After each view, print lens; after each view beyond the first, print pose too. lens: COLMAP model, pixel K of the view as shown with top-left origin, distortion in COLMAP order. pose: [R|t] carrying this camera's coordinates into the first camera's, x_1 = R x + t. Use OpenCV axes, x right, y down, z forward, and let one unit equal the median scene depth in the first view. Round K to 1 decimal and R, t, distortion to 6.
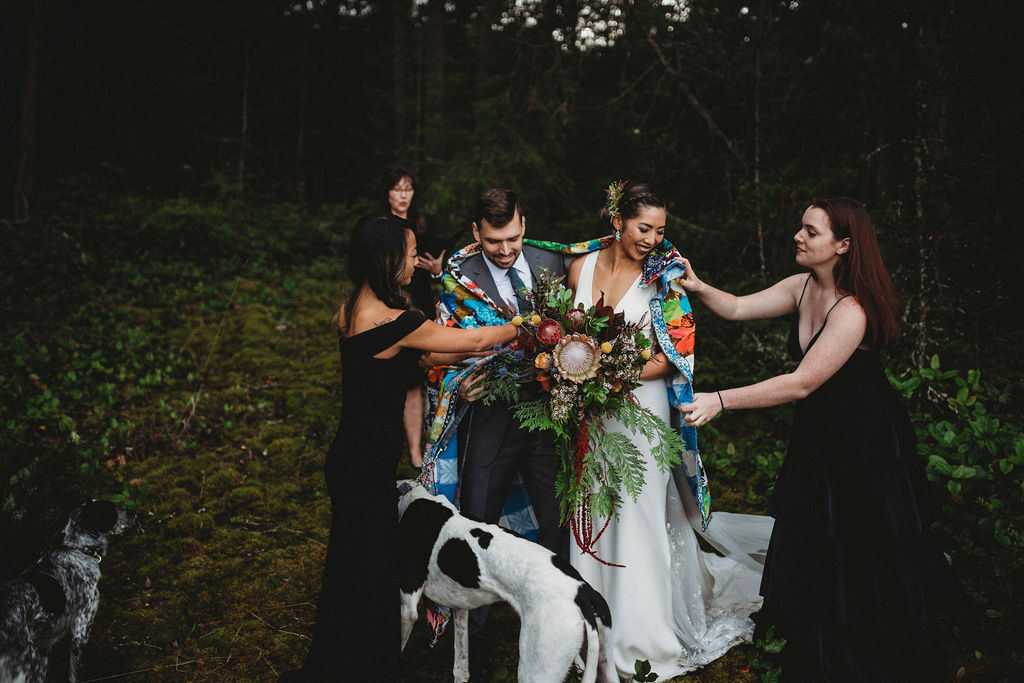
lens RADIAL K [[1051.0, 0, 512.0], [0, 1051.0, 341.5], [0, 0, 1]] dist [-0.058521, 0.007842]
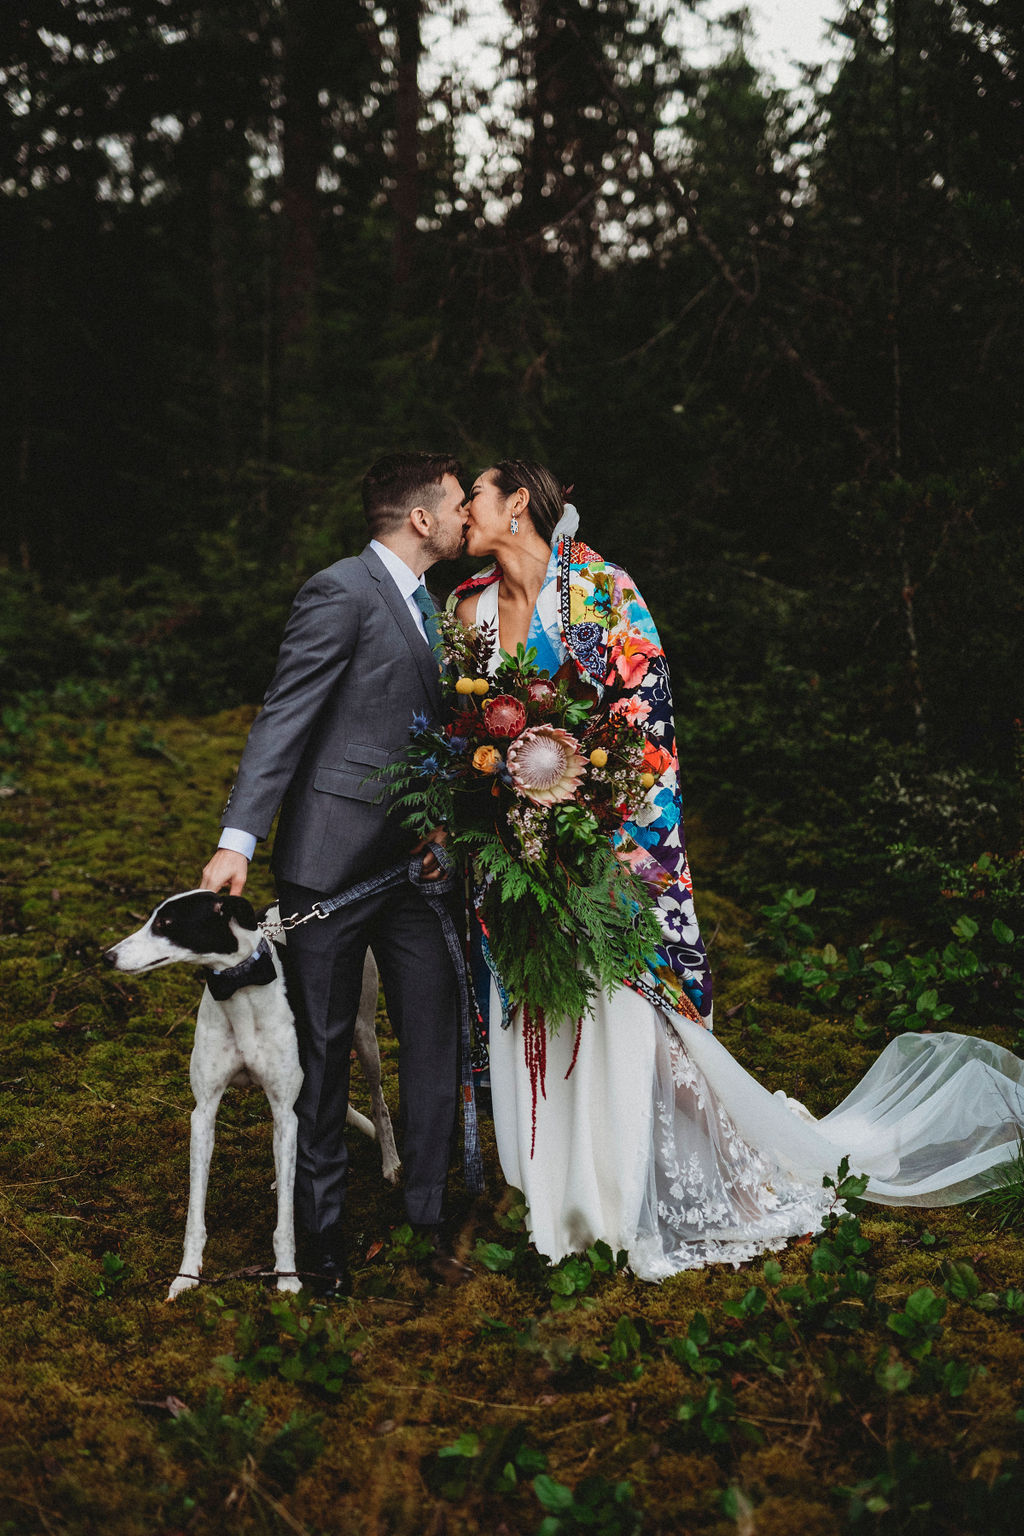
lens RADIAL K [[2222.9, 0, 512.0], [0, 2222.9, 768.0], [0, 0, 1]] dist [-0.000814, -0.023217]
pose [[0.999697, -0.015485, 0.019131, 0.010893], [0.016451, 0.998542, -0.051409, 0.036009], [-0.018307, 0.051709, 0.998494, -0.106265]]
